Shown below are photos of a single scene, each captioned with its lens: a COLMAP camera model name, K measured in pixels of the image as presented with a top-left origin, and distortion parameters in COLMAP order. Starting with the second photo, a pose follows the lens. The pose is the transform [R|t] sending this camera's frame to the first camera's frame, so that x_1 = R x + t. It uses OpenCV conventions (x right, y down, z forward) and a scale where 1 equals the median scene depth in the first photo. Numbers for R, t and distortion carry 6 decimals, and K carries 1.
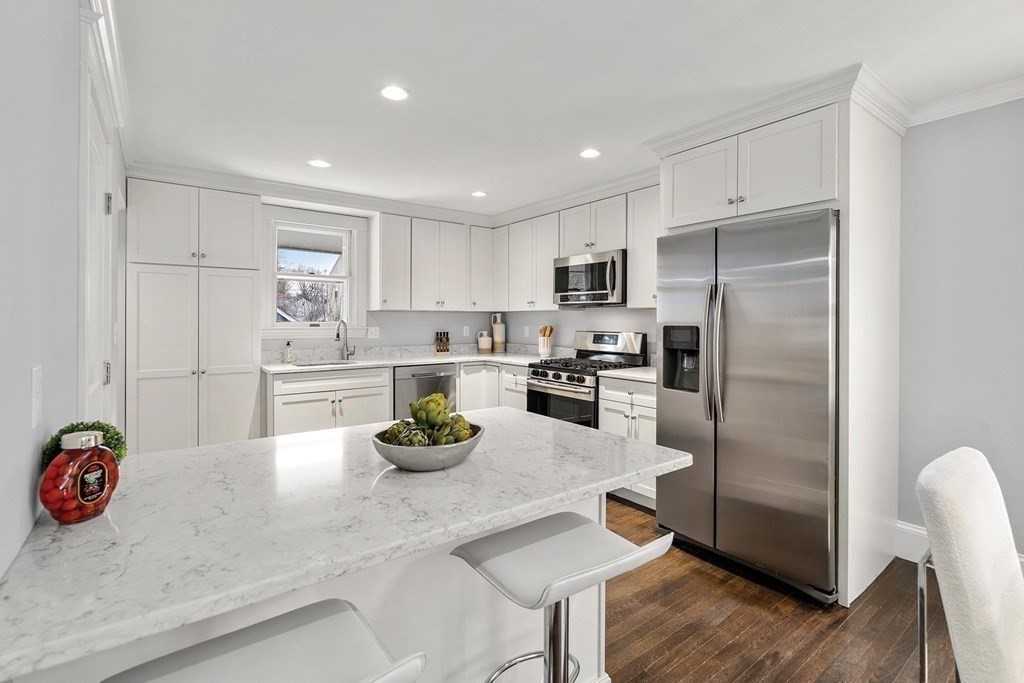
lens RADIAL K [[471.5, 0, 509.3], [0, 471.5, 326.3], [0, 0, 1]] dist [0.000145, 0.000118]
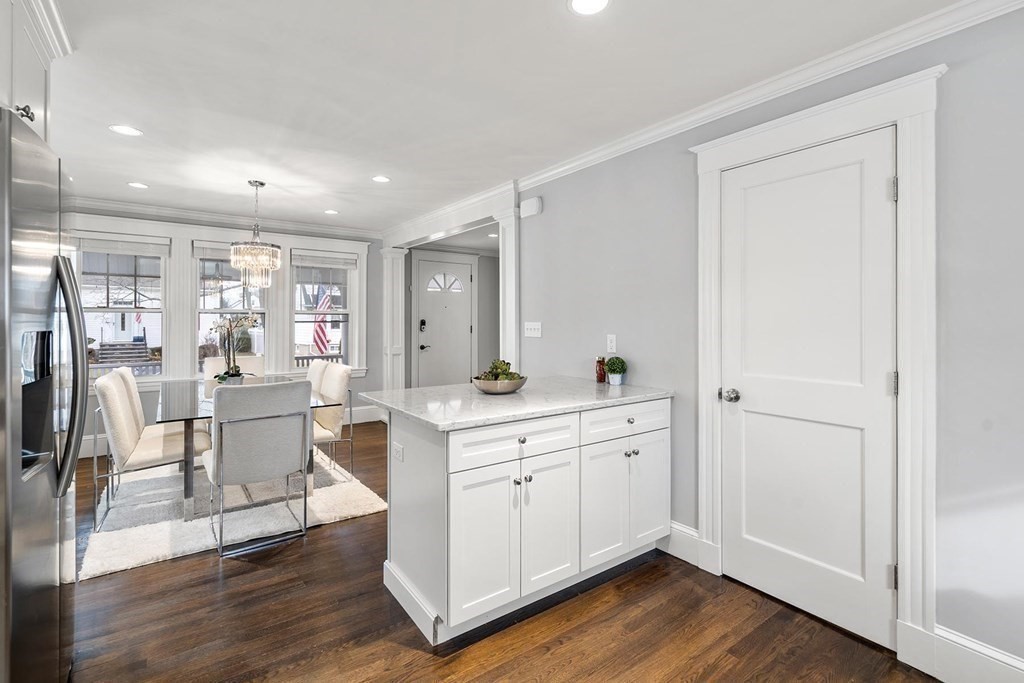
lens RADIAL K [[471.5, 0, 509.3], [0, 471.5, 326.3], [0, 0, 1]] dist [0.000145, 0.000118]
pose [[-0.999935, -0.001698, 0.011241, -0.102253], [-0.001378, 0.999595, 0.028419, -0.018566], [-0.011285, 0.028401, -0.999533, 1.284131]]
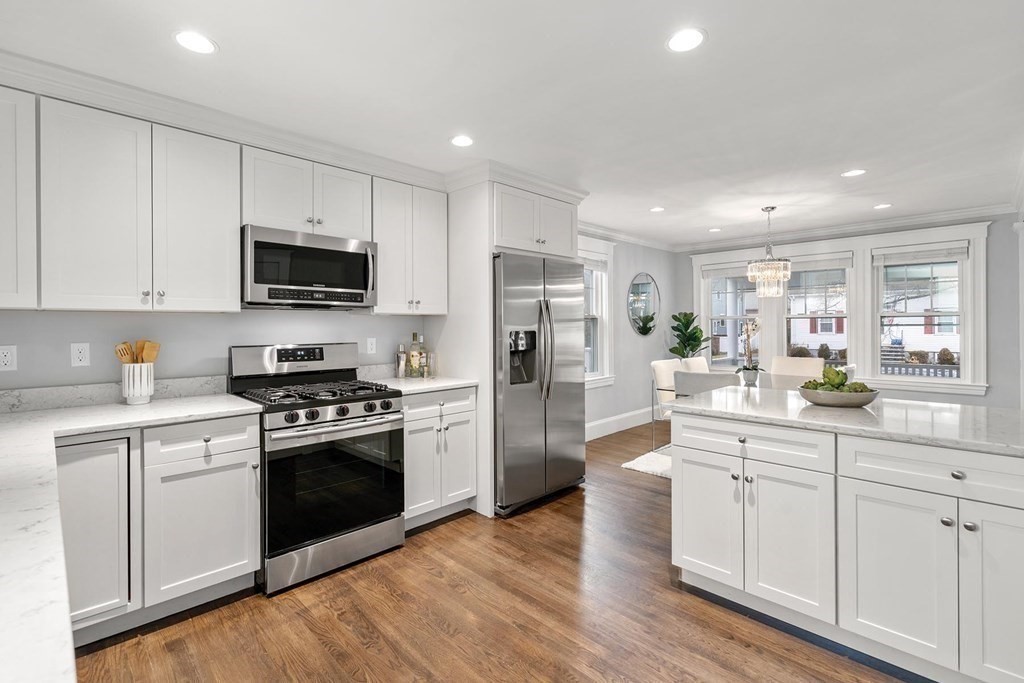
lens RADIAL K [[471.5, 0, 509.3], [0, 471.5, 326.3], [0, 0, 1]] dist [0.000145, 0.000118]
pose [[-0.144312, -0.002869, 0.989528, -0.743212], [0.020788, 0.999766, 0.005931, -0.017819], [-0.989314, 0.021427, -0.144219, 1.063419]]
